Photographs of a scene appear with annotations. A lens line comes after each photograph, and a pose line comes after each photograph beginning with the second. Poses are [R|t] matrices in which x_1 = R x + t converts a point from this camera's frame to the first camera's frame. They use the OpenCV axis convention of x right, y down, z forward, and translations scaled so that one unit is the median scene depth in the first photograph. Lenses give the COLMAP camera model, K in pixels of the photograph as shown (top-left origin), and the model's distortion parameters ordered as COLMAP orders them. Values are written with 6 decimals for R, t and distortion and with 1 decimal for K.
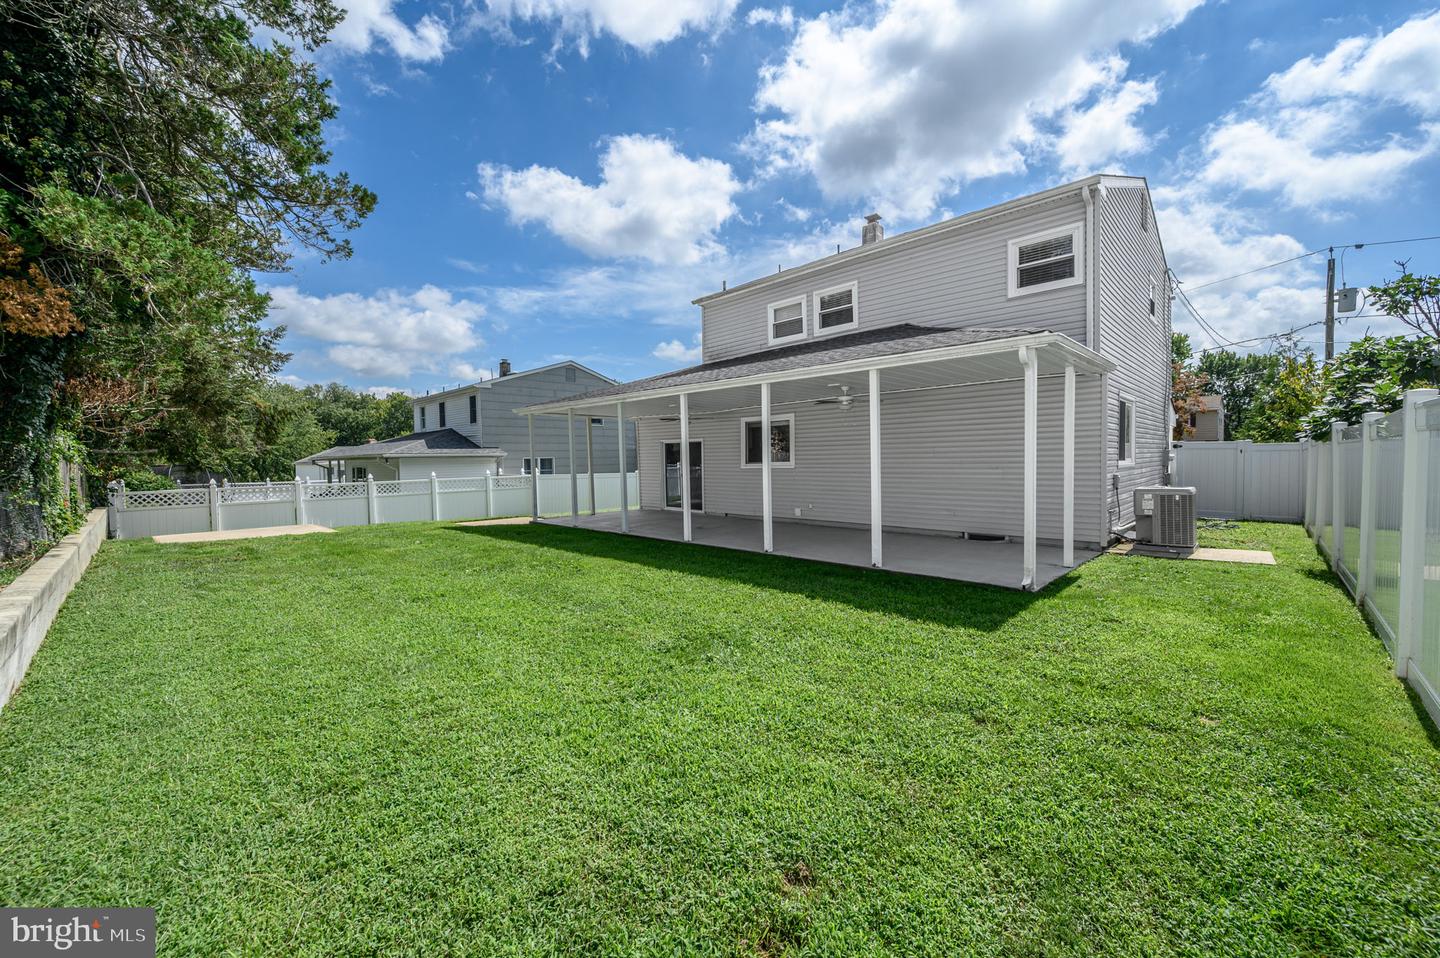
lens RADIAL K [[570.0, 0, 724.1], [0, 570.0, 478.2], [0, 0, 1]] dist [-0.004902, 0.000942]
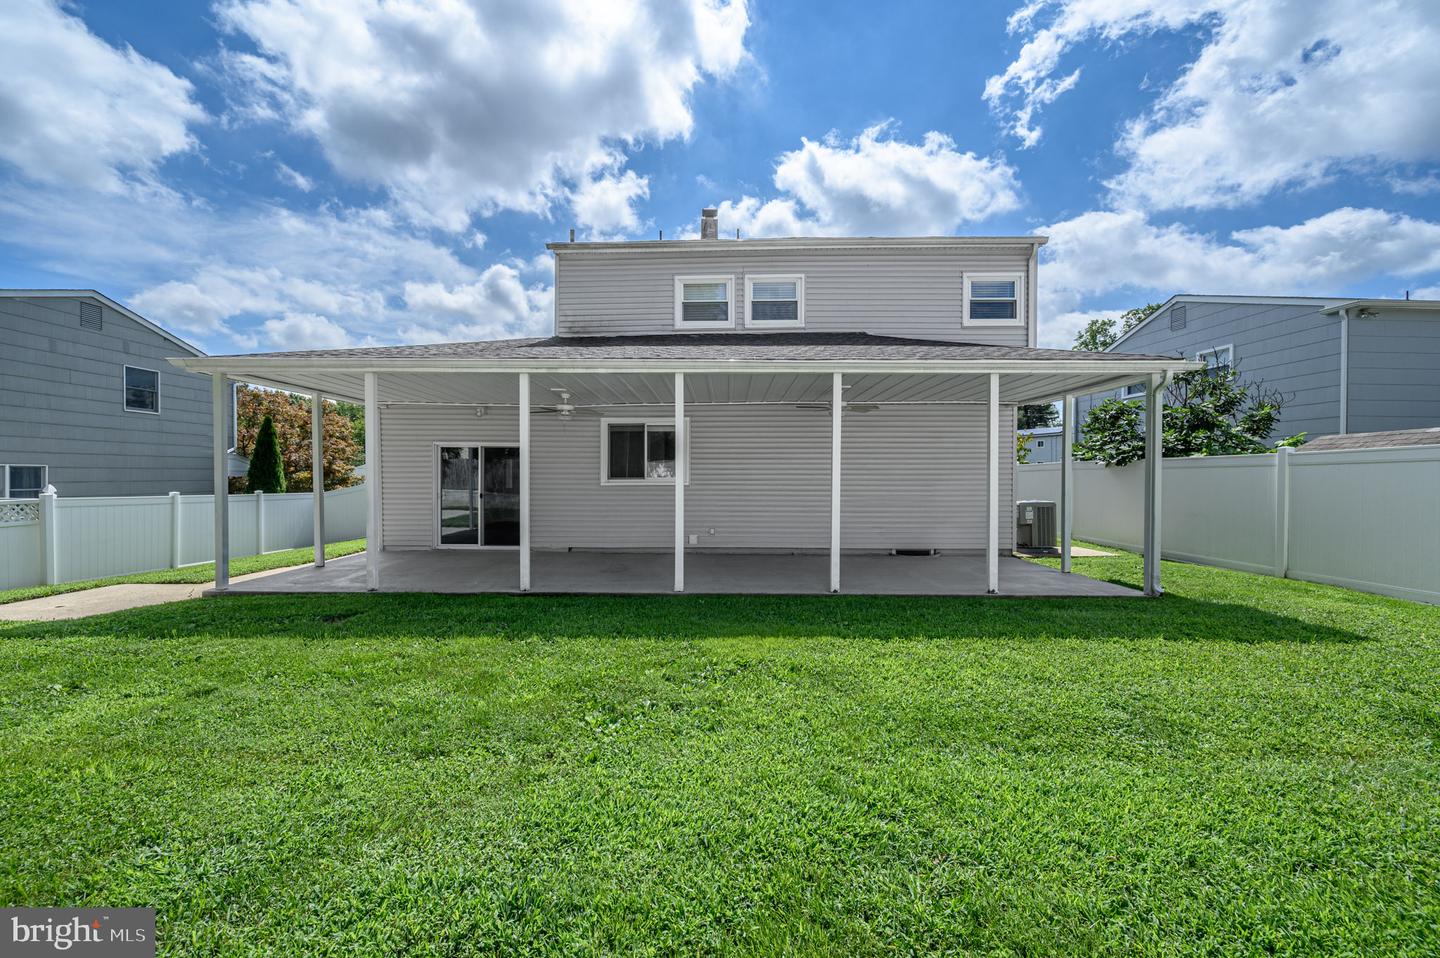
lens RADIAL K [[570.0, 0, 695.2], [0, 570.0, 490.6], [0, 0, 1]] dist [-0.004902, 0.000942]
pose [[0.731471, -0.001847, 0.681870, -0.335337], [0.011042, 0.999897, -0.009137, -0.002146], [-0.681783, 0.014212, 0.731416, 0.319265]]
